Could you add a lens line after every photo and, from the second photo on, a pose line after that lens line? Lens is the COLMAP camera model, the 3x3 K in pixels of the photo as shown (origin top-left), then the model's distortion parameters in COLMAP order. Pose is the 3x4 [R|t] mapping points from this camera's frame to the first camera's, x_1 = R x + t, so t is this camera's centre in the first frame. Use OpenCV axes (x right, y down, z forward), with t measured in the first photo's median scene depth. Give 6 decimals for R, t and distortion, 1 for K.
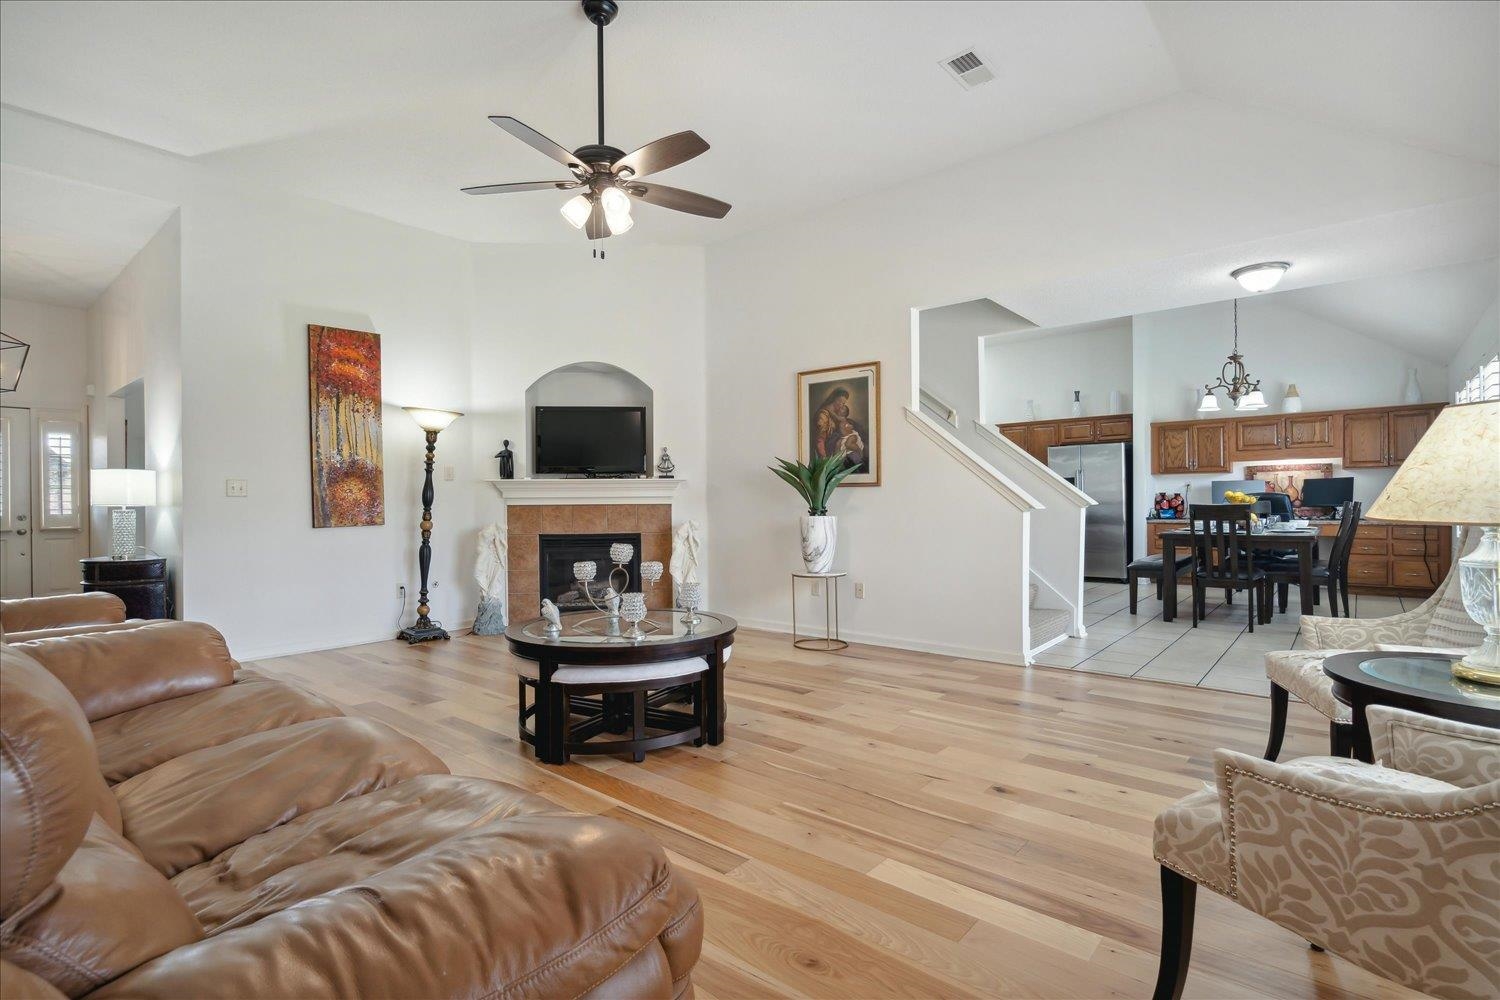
lens RADIAL K [[721.5, 0, 756.5], [0, 721.5, 504.6], [0, 0, 1]] dist [-0.003392, 0.000281]
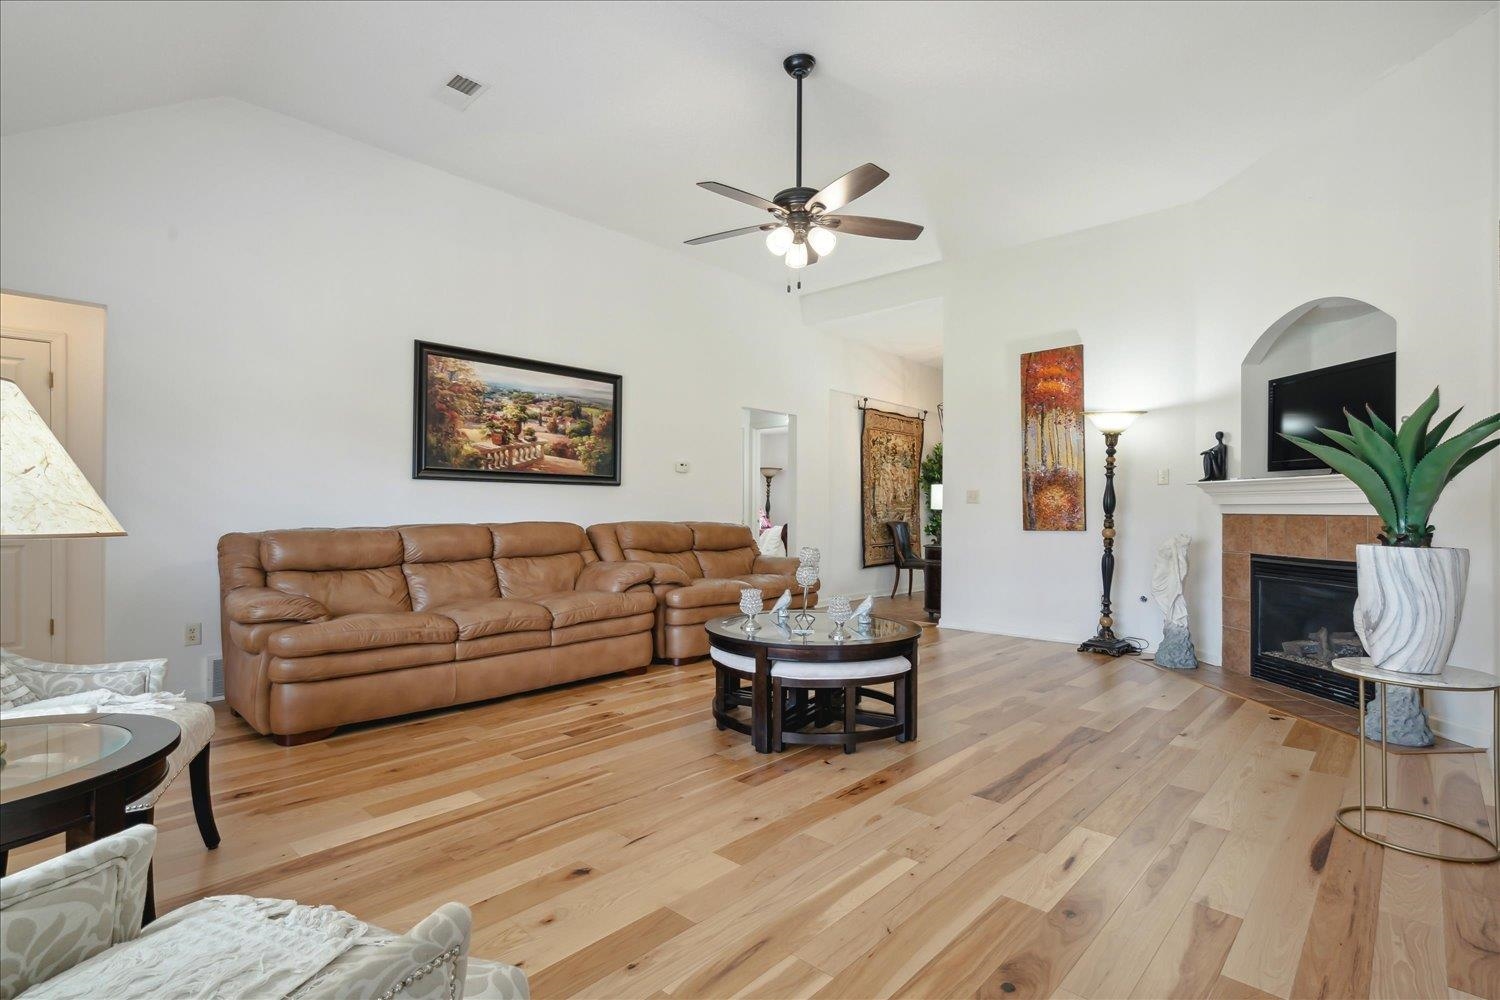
lens RADIAL K [[721.5, 0, 752.7], [0, 721.5, 505.7], [0, 0, 1]] dist [-0.003392, 0.000281]
pose [[-0.041115, 0.004302, -0.999145, 0.515676], [-0.010098, 0.999938, 0.004721, -0.007442], [0.999103, 0.010283, -0.041069, 0.573366]]
